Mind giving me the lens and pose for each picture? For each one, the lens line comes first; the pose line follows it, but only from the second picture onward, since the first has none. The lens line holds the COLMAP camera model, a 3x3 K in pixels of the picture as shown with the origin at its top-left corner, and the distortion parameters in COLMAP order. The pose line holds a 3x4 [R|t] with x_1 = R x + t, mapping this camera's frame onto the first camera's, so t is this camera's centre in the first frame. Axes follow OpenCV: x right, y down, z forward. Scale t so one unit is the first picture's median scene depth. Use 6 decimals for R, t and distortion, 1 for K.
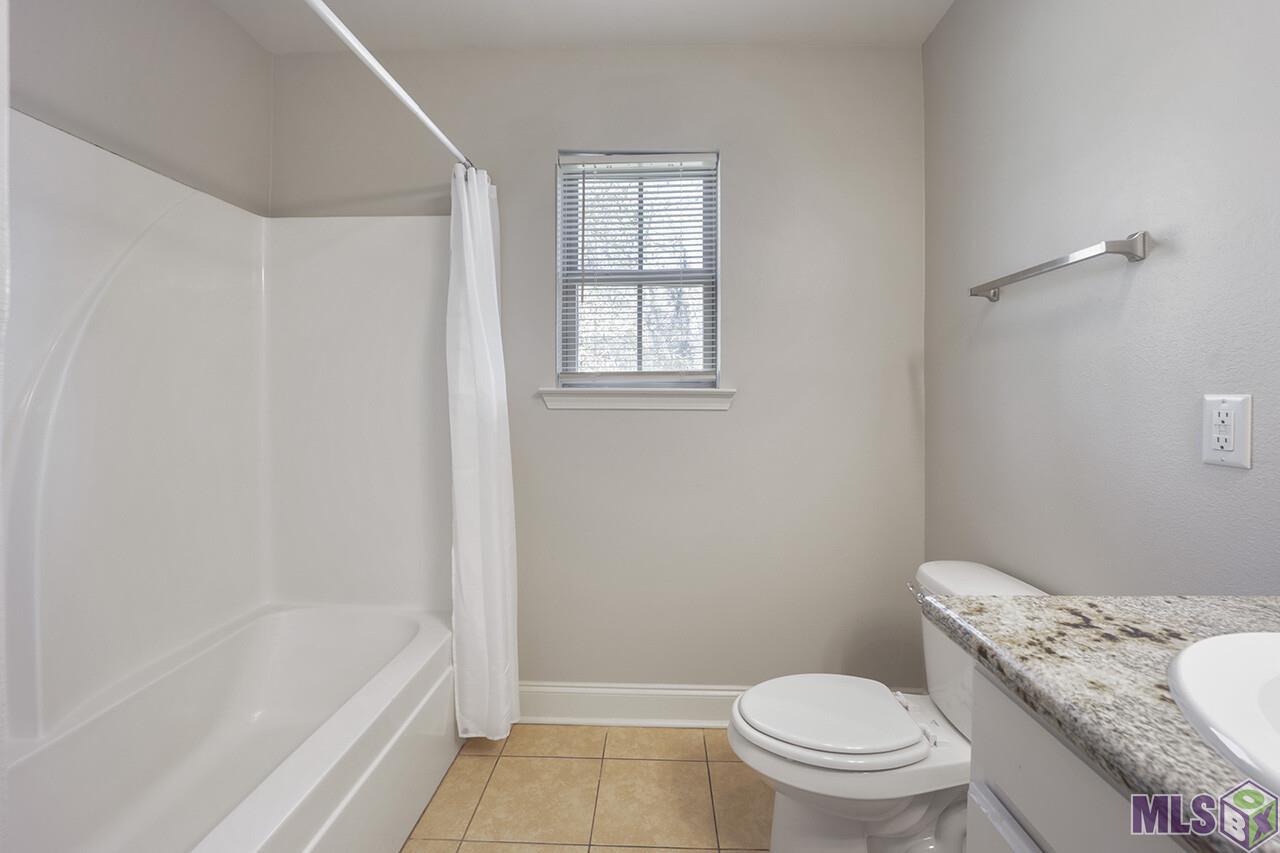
lens RADIAL K [[534.9, 0, 641.9], [0, 534.9, 392.2], [0, 0, 1]] dist [-0.027202, -0.000148]
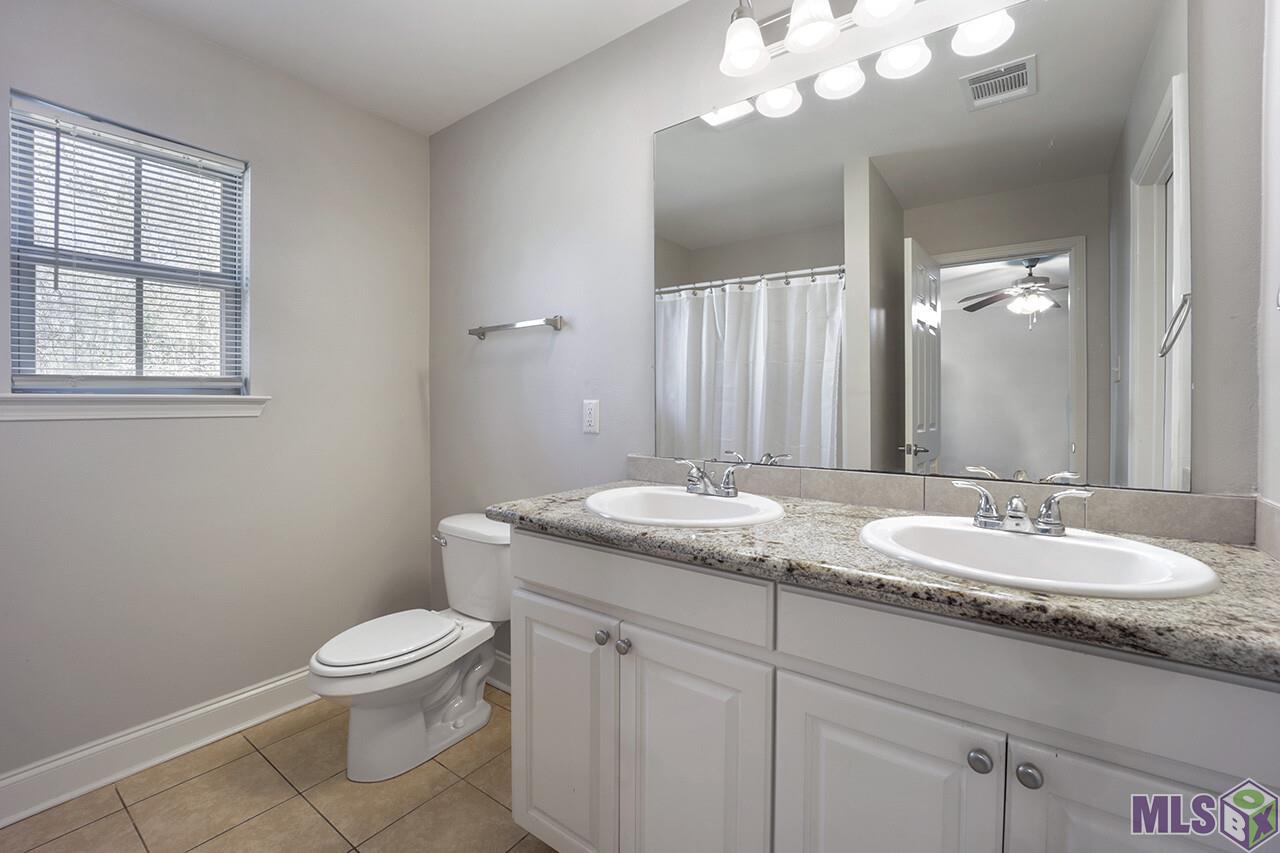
lens RADIAL K [[534.9, 0, 641.9], [0, 534.9, 392.2], [0, 0, 1]] dist [-0.027202, -0.000148]
pose [[0.564341, 0.010644, 0.825473, -0.270930], [0.001341, 0.999904, -0.013810, 0.001494], [-0.825541, 0.008900, 0.564272, -0.198655]]
